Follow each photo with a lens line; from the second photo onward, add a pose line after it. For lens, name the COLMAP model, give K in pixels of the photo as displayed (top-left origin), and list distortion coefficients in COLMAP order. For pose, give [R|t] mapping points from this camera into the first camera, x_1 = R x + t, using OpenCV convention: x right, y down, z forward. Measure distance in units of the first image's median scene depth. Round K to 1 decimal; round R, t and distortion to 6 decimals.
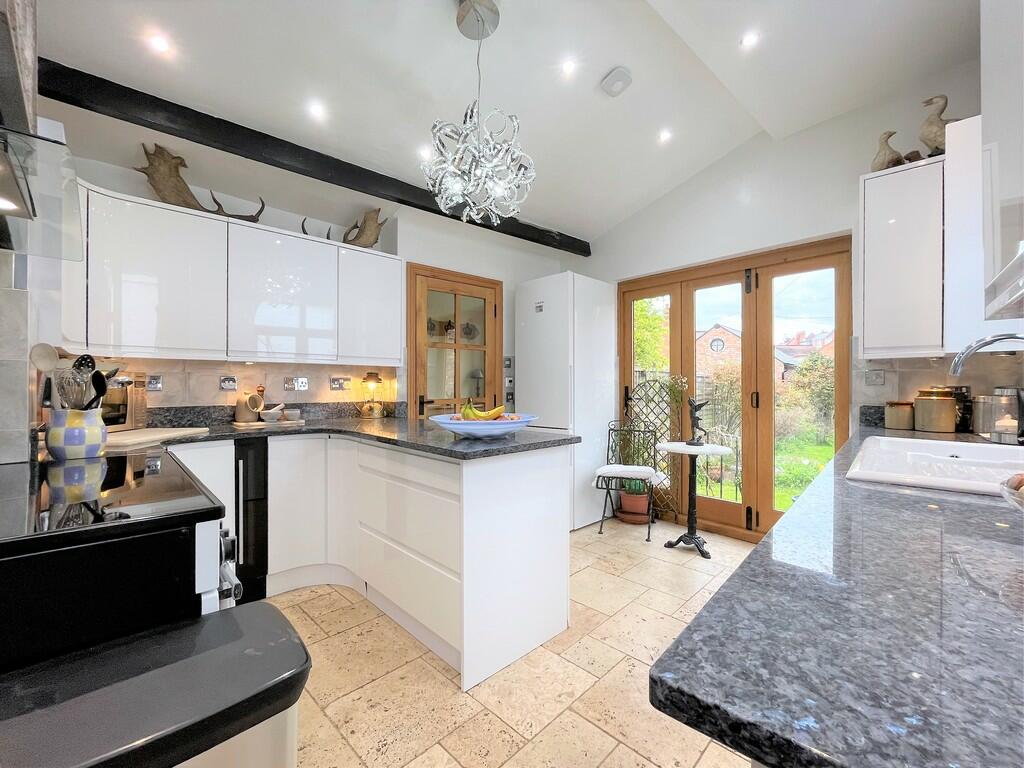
lens RADIAL K [[409.4, 0, 515.4], [0, 409.4, 385.6], [0, 0, 1]] dist [-0.000629, -0.000041]
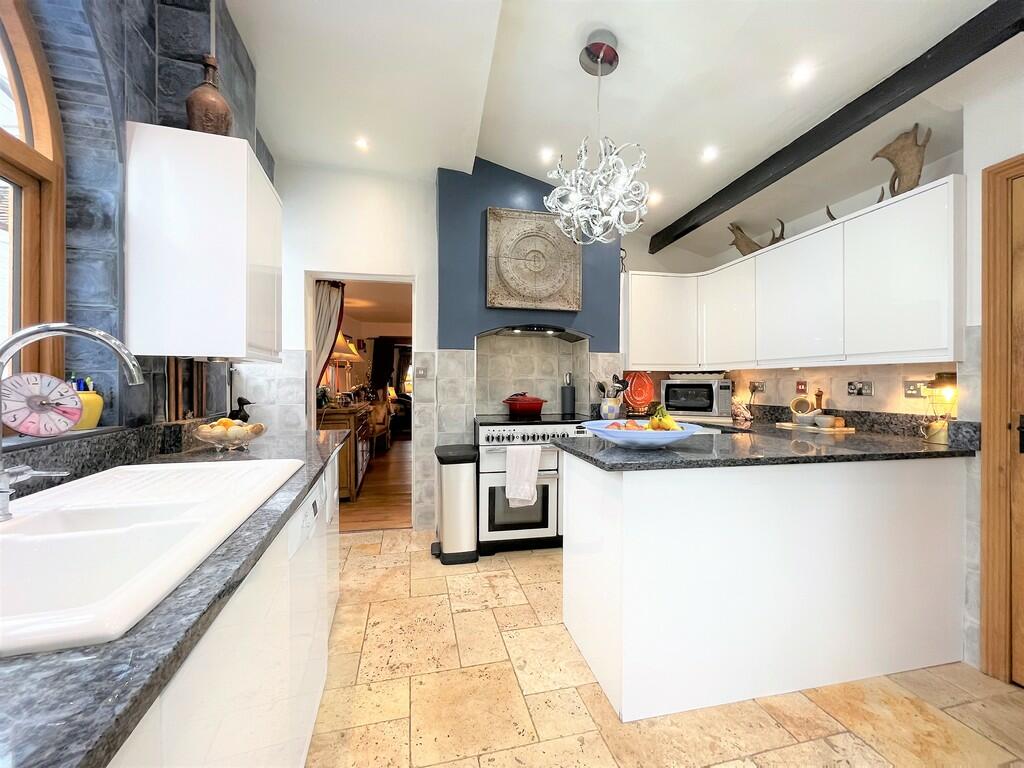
lens RADIAL K [[409.4, 0, 510.9], [0, 409.4, 381.9], [0, 0, 1]] dist [-0.000629, -0.000041]
pose [[-0.503473, -0.002778, -0.864007, 0.565872], [-0.006164, 0.999981, 0.000377, -0.013773], [0.863989, 0.005515, -0.503480, 0.777124]]
